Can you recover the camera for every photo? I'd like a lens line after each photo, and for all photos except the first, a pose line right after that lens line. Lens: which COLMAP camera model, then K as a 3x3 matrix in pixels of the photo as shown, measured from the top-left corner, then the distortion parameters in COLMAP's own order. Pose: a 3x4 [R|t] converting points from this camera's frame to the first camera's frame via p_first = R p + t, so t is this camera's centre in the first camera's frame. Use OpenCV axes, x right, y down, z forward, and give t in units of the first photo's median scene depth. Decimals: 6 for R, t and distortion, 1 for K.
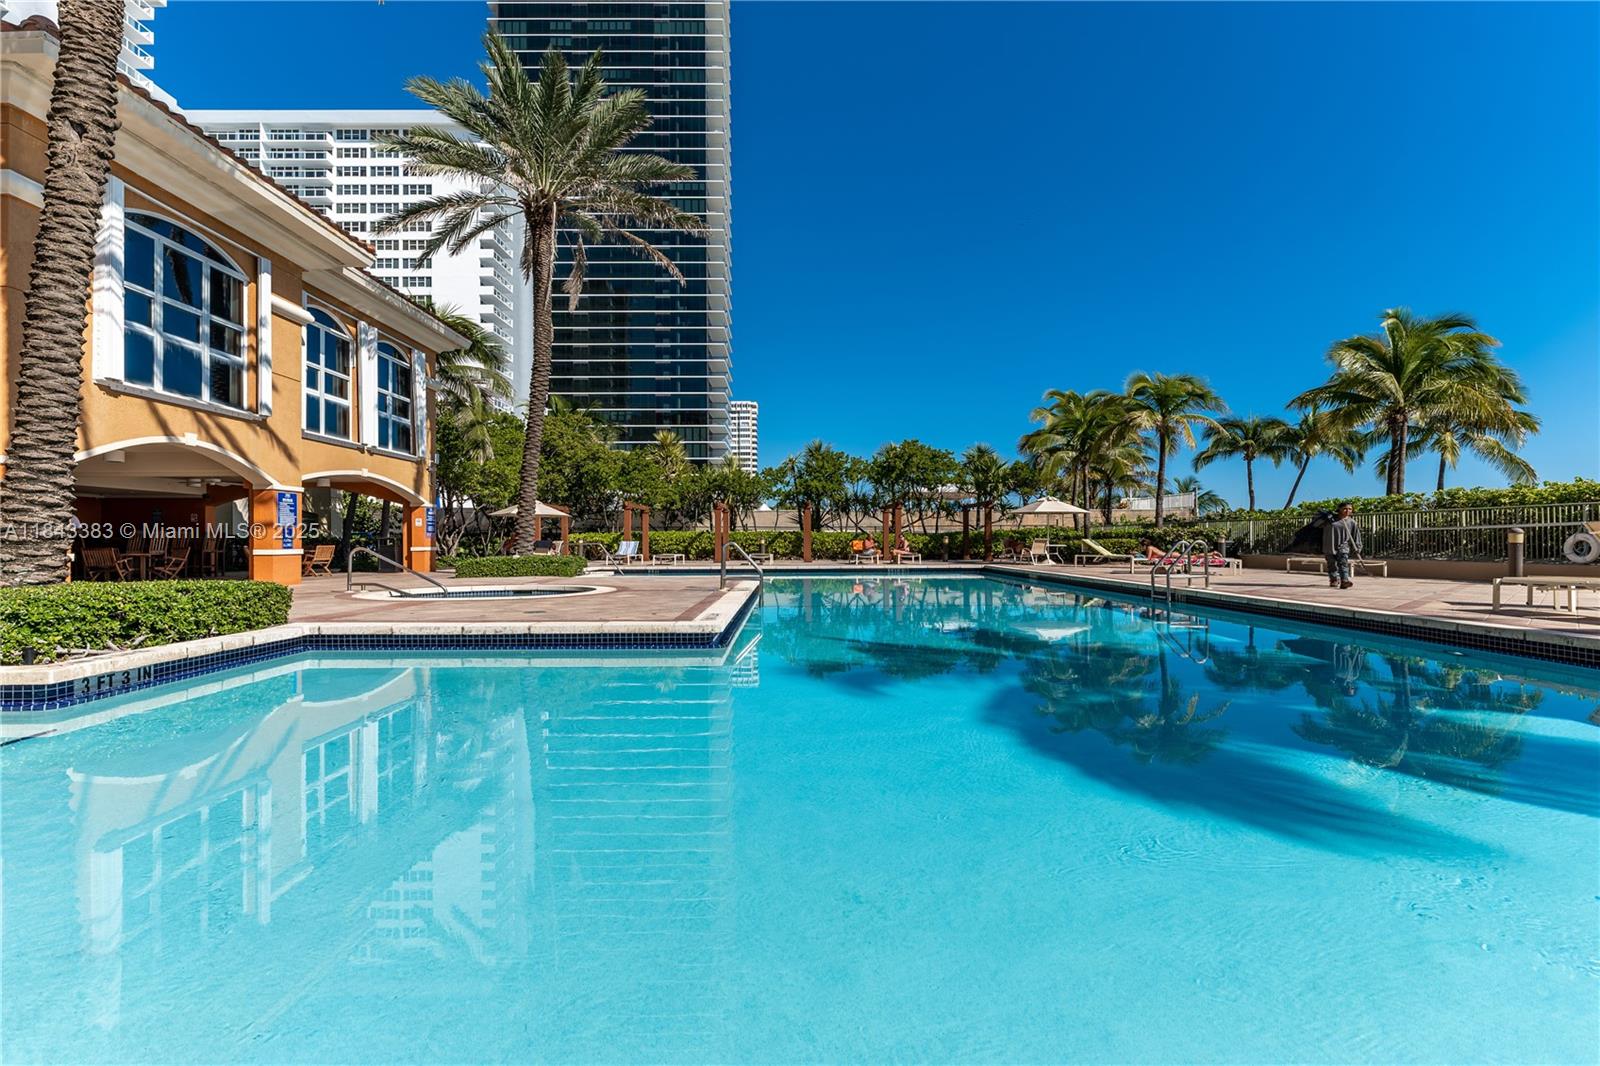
lens RADIAL K [[798.8, 0, 800.0], [0, 798.8, 533.0], [0, 0, 1]] dist [-0.002547, 0.000083]
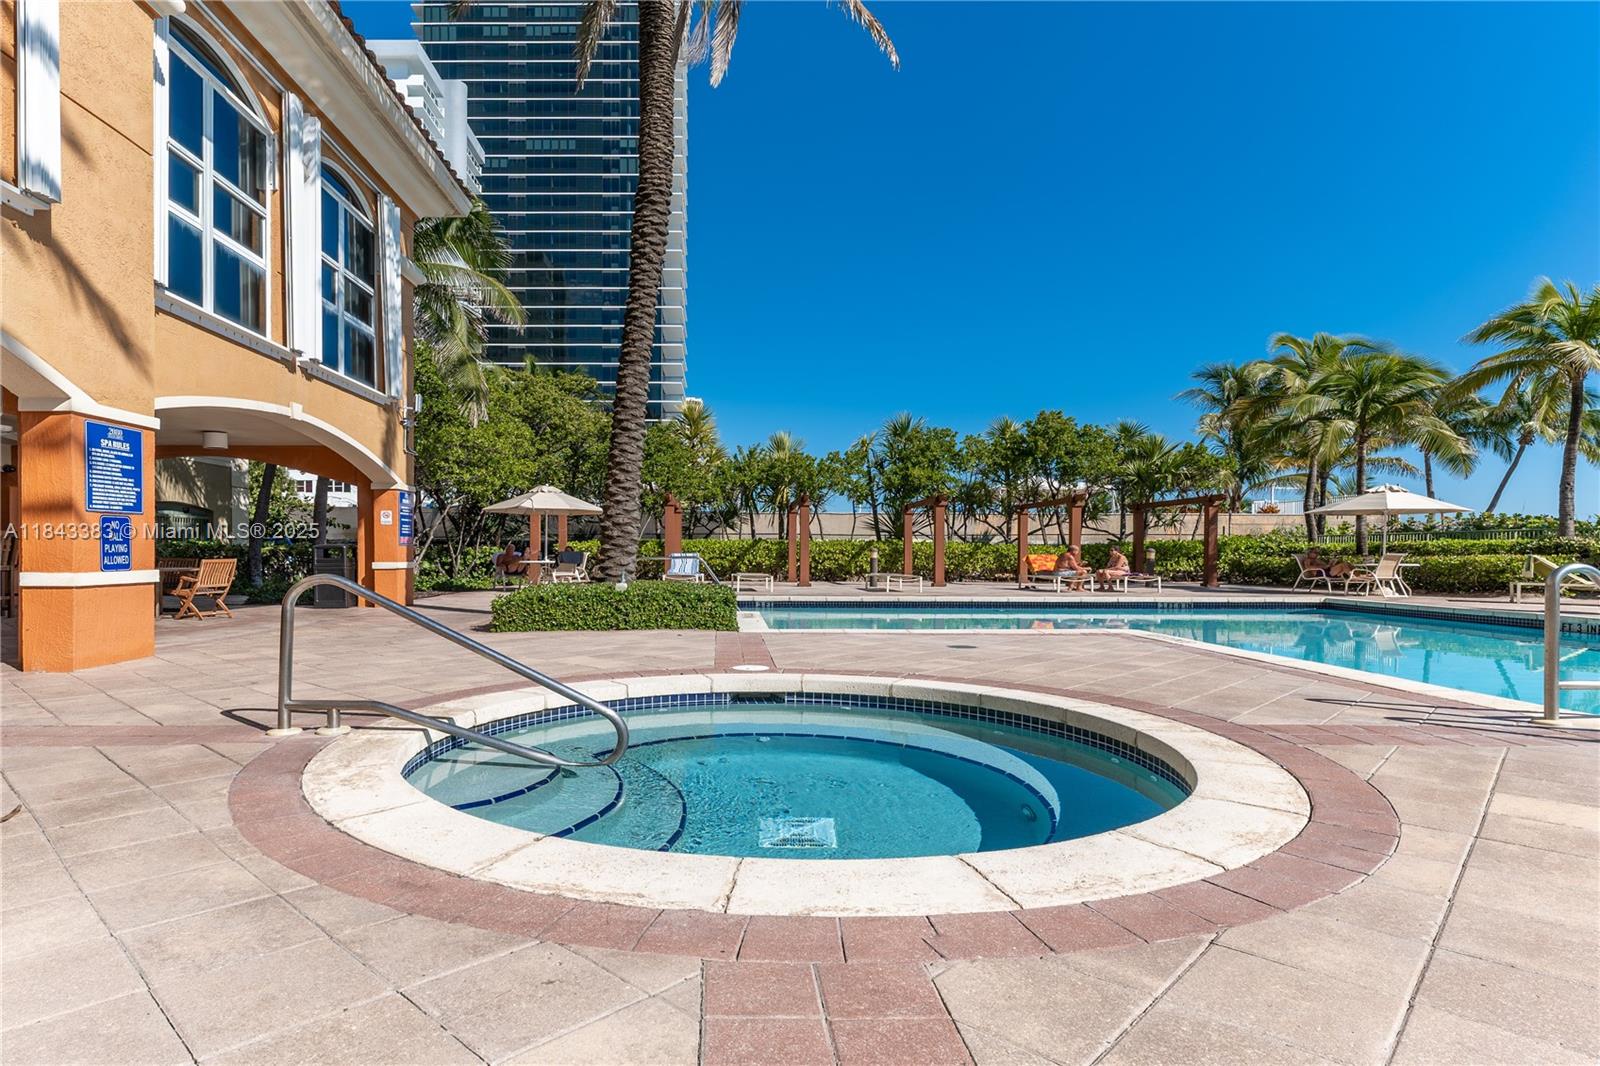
lens RADIAL K [[872.4, 0, 732.0], [0, 872.4, 552.4], [0, 0, 1]] dist [0.000434, 0.000196]
pose [[0.999903, 0.004532, -0.013185, -0.278278], [-0.004411, 0.999948, 0.009188, 0.005115], [0.013226, -0.009129, 0.999871, 0.480321]]
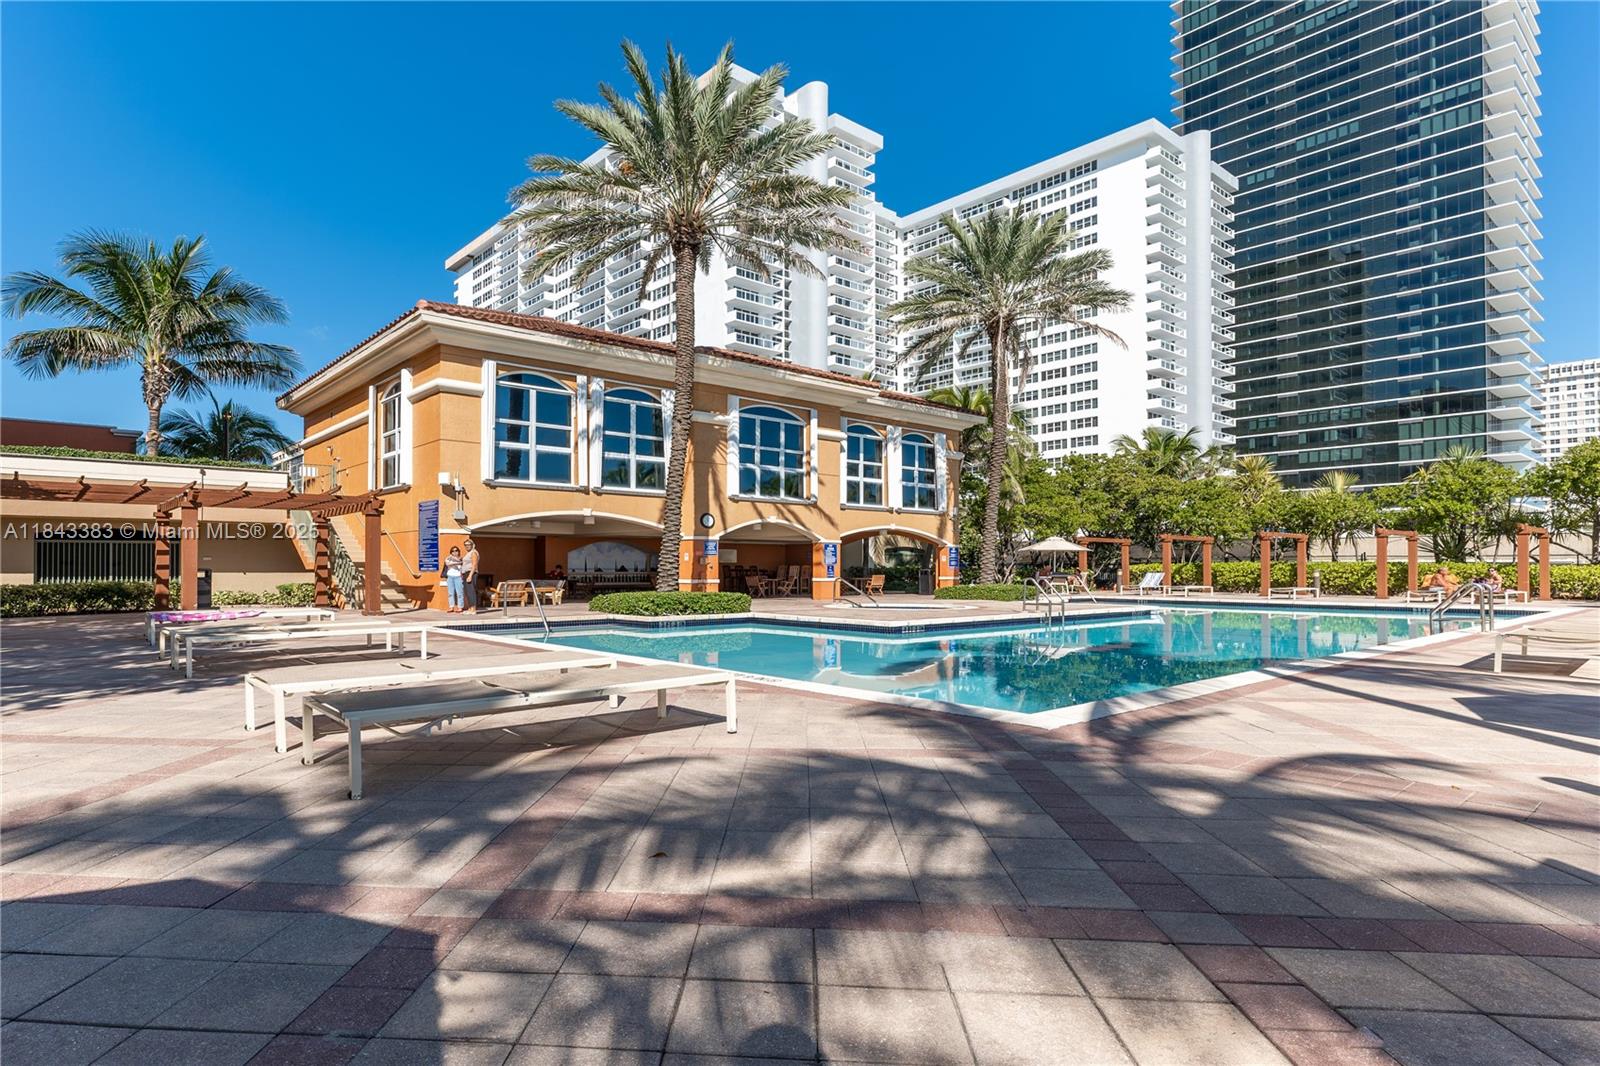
lens RADIAL K [[872.4, 0, 732.0], [0, 872.4, 552.4], [0, 0, 1]] dist [0.000434, 0.000196]
pose [[0.628121, -0.009782, -0.778054, 0.549118], [0.004814, 0.999951, -0.008685, -0.015682], [0.778100, 0.001710, 0.628138, -0.260529]]
